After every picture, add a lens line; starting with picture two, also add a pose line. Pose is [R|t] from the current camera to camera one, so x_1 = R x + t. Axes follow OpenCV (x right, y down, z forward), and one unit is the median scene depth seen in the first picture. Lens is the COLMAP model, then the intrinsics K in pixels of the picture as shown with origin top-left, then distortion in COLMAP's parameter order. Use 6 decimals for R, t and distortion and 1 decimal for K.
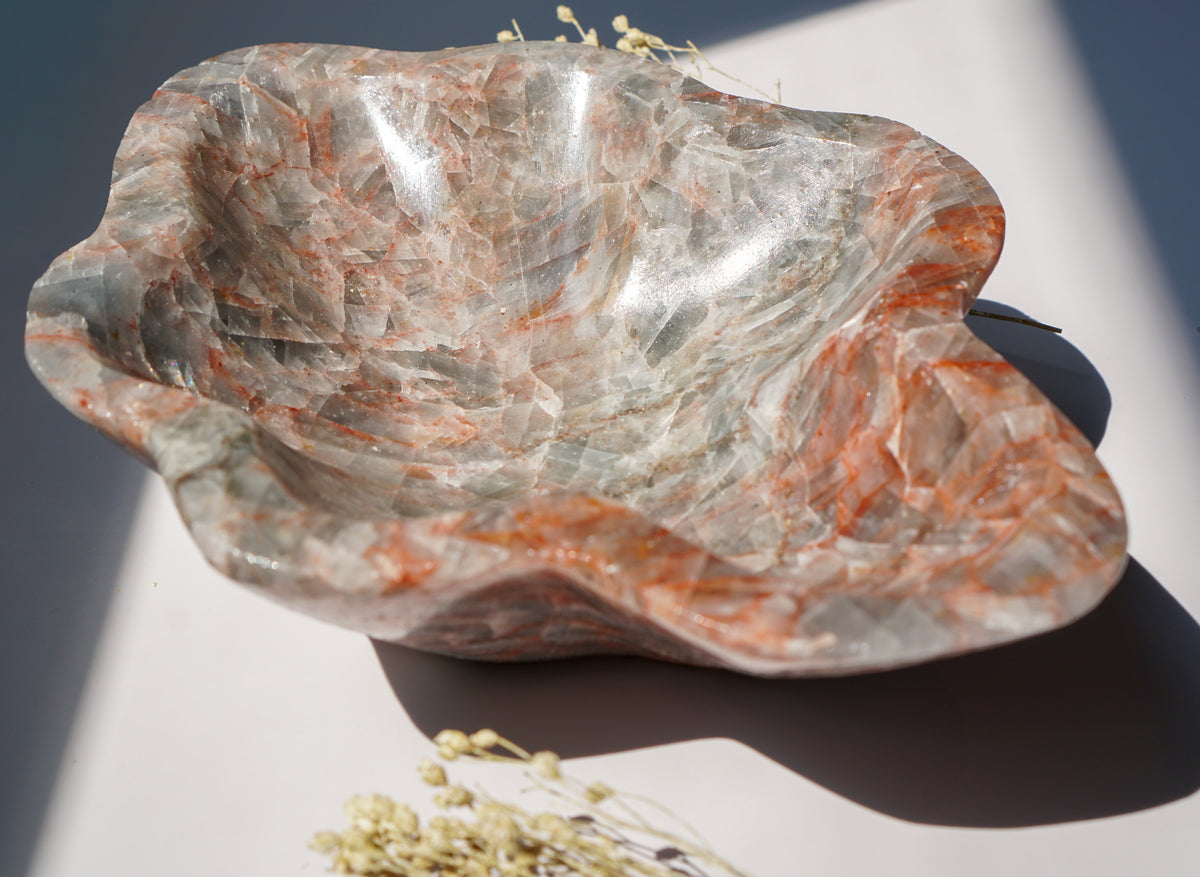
lens RADIAL K [[2176.7, 0, 589.7], [0, 2176.7, 429.5], [0, 0, 1]] dist [0.141482, 0.000000]
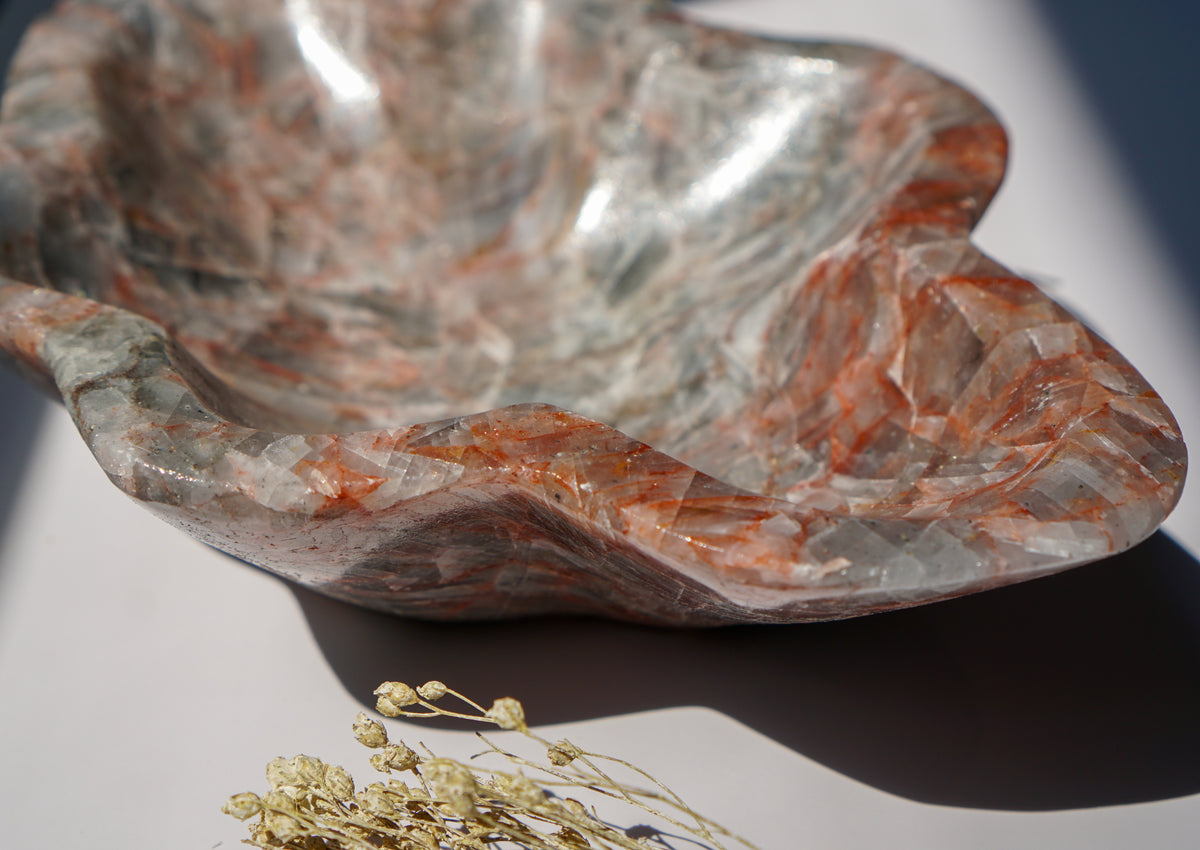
lens RADIAL K [[2145.2, 0, 535.0], [0, 2145.2, 412.5], [0, 0, 1]] dist [0.257632, 0.000000]
pose [[0.999761, 0.010246, 0.019299, -0.020179], [-0.009306, 0.998796, -0.048174, 0.058887], [-0.019769, 0.047983, 0.998653, 0.118637]]
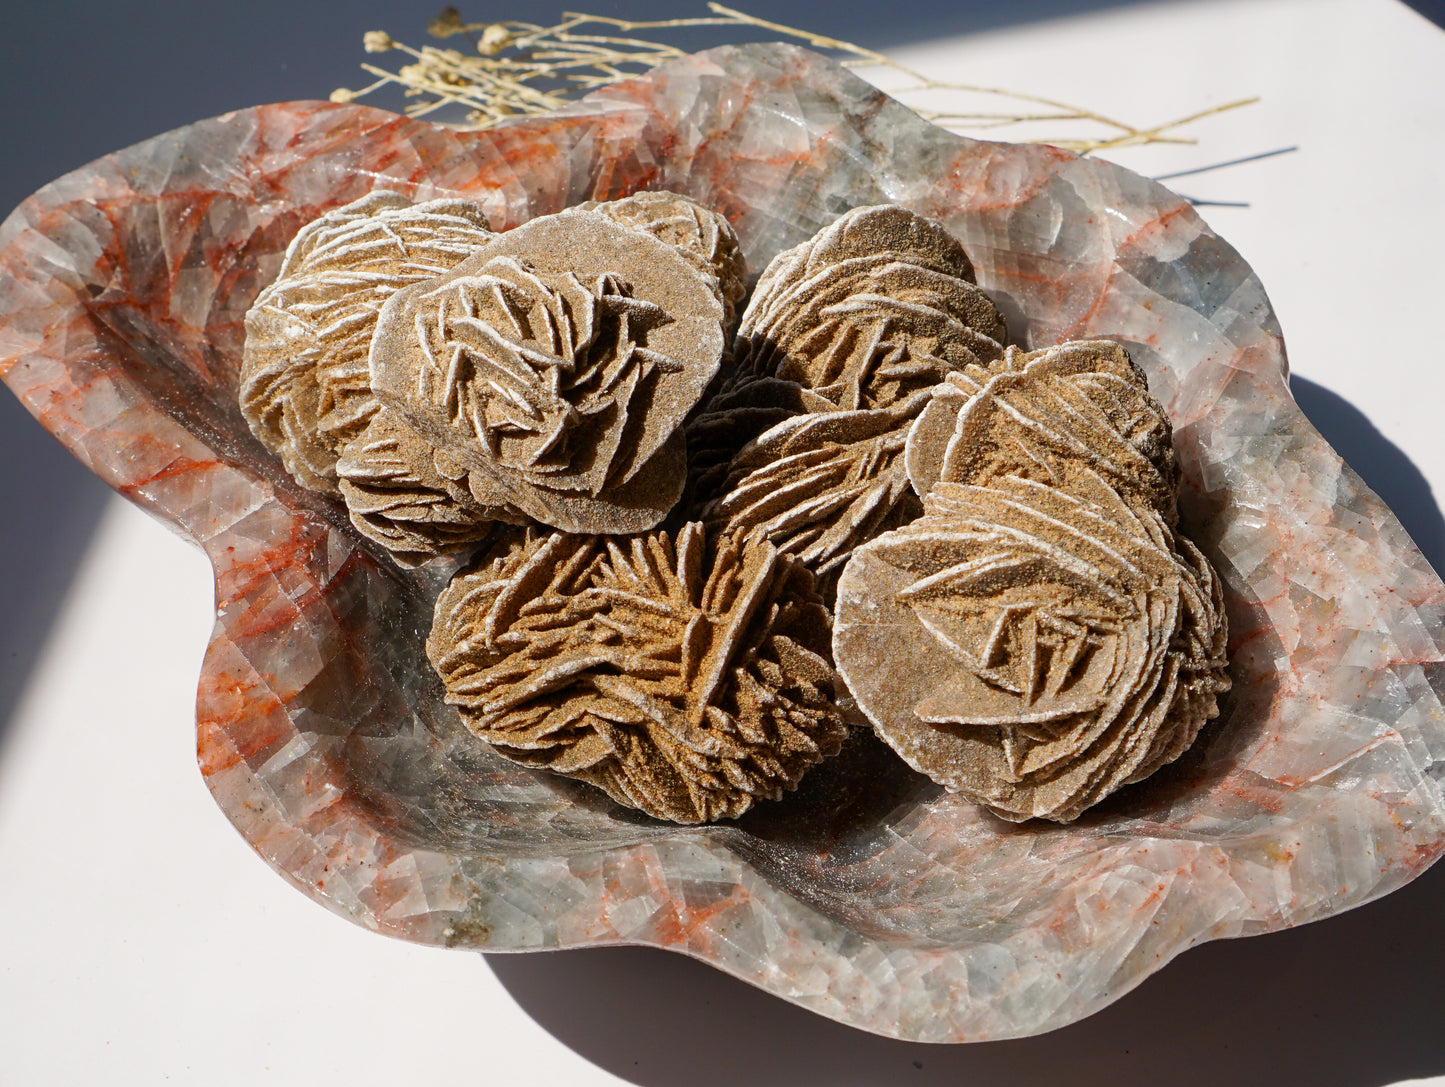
lens RADIAL K [[3474.2, 0, 723.3], [0, 3474.2, 547.1], [0, 0, 1]] dist [0.123983, 0.000000]
pose [[-0.915741, 0.308133, -0.257821, 0.300375], [-0.228383, 0.128724, 0.965024, -1.232440], [0.330543, 0.942594, -0.047506, 1.025306]]
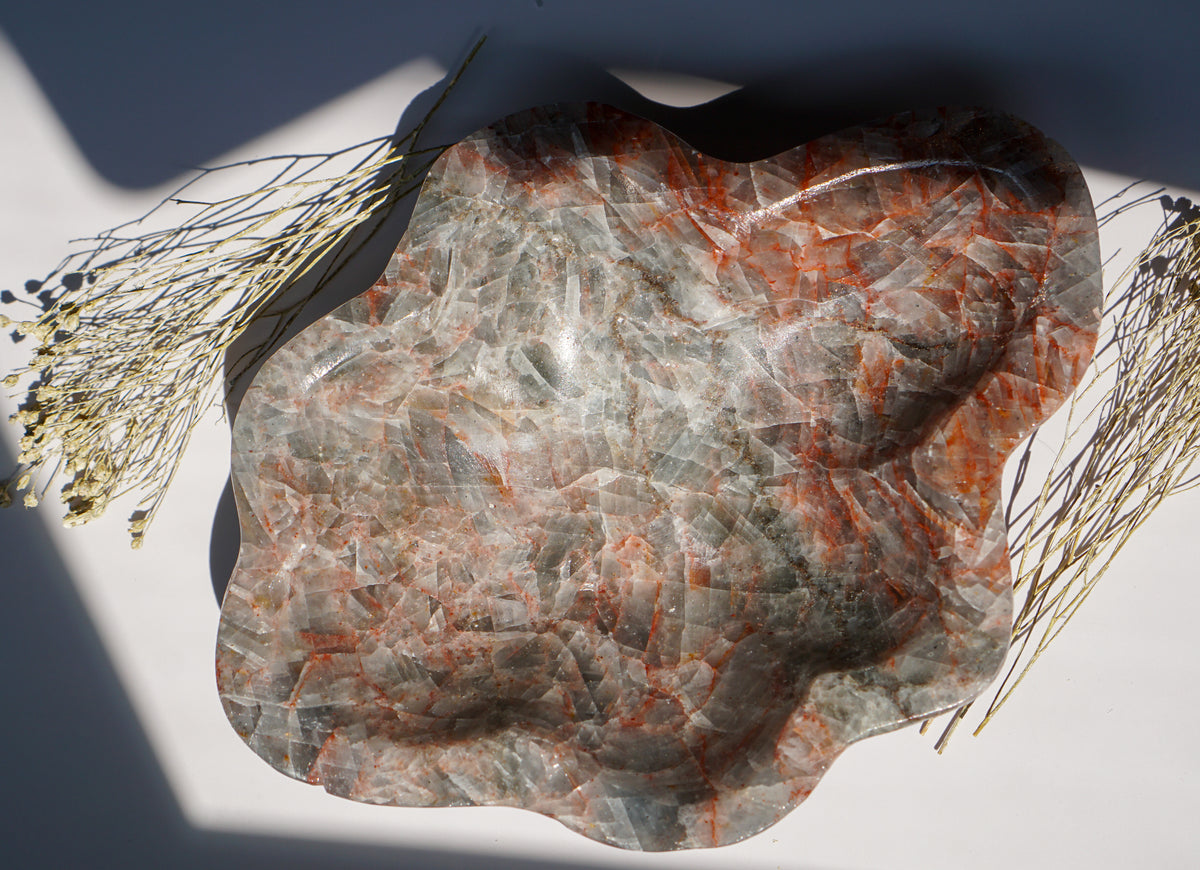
lens RADIAL K [[2311.4, 0, 592.5], [0, 2311.4, 443.2], [0, 0, 1]] dist [0.136834, 0.000000]
pose [[0.085726, -0.981969, 0.168485, -0.234701], [0.632910, 0.184276, 0.751976, -1.072679], [-0.769465, 0.042172, 0.637295, 0.136440]]
